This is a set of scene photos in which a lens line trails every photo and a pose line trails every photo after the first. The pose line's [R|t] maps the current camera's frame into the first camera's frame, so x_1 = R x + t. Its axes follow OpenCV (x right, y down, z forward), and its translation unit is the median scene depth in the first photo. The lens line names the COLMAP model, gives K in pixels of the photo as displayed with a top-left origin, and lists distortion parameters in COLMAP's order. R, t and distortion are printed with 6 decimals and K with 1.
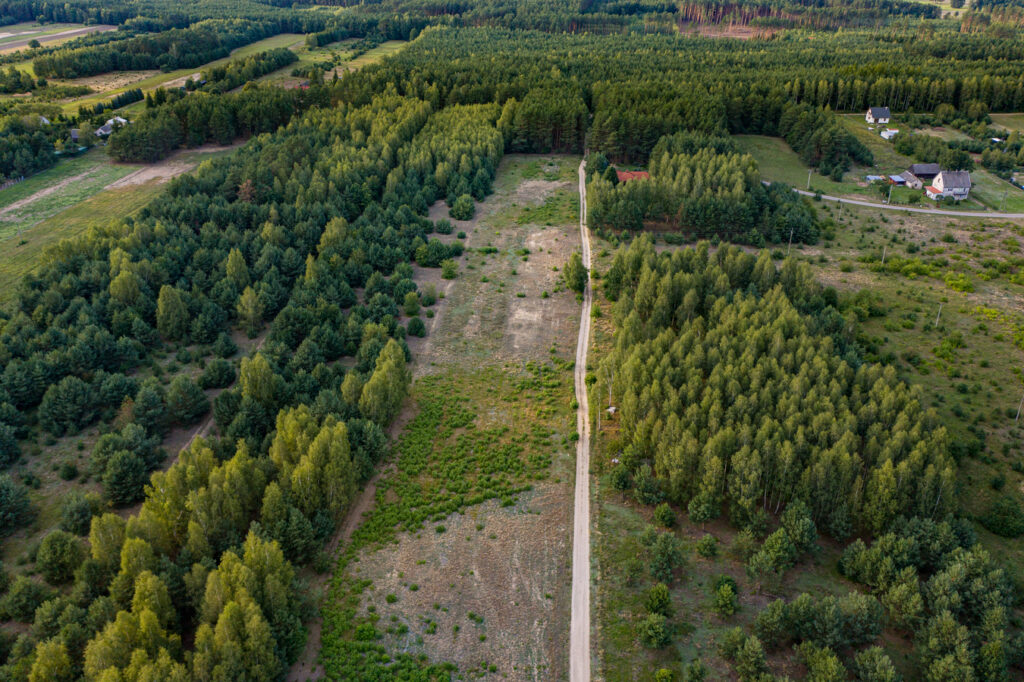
lens RADIAL K [[829.6, 0, 512.0], [0, 829.6, 341.0], [0, 0, 1]] dist [-0.002683, 0.003184]
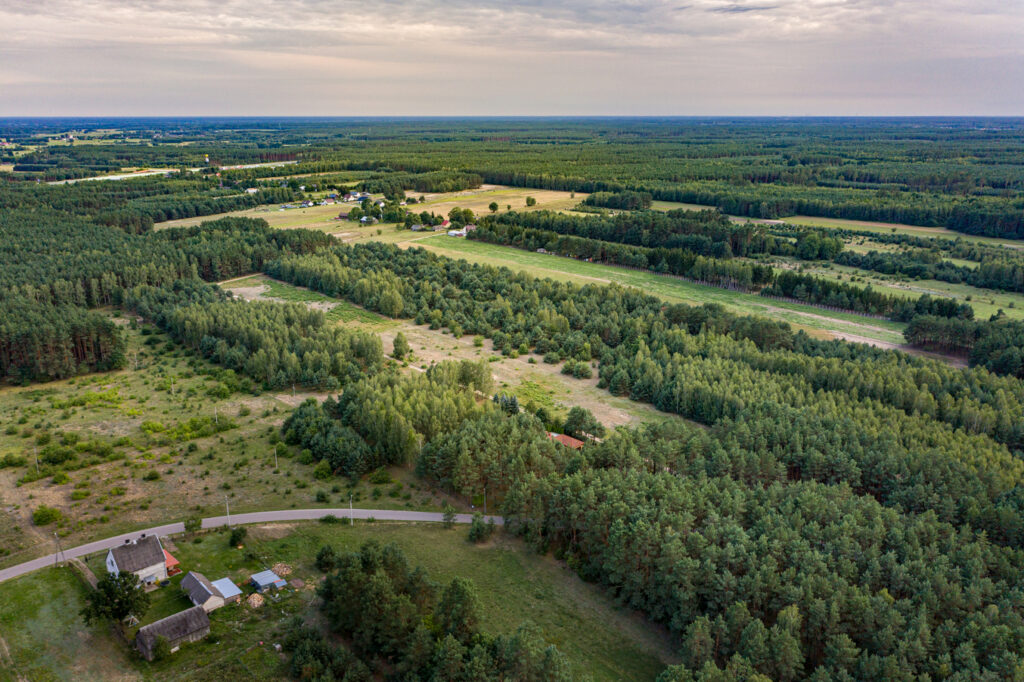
lens RADIAL K [[829.6, 0, 512.0], [0, 829.6, 341.0], [0, 0, 1]] dist [-0.002683, 0.003184]
pose [[-0.709157, 0.194772, -0.677613, 0.837103], [-0.304314, 0.782394, 0.543371, -0.851965], [0.635994, 0.591543, -0.495568, 1.617228]]
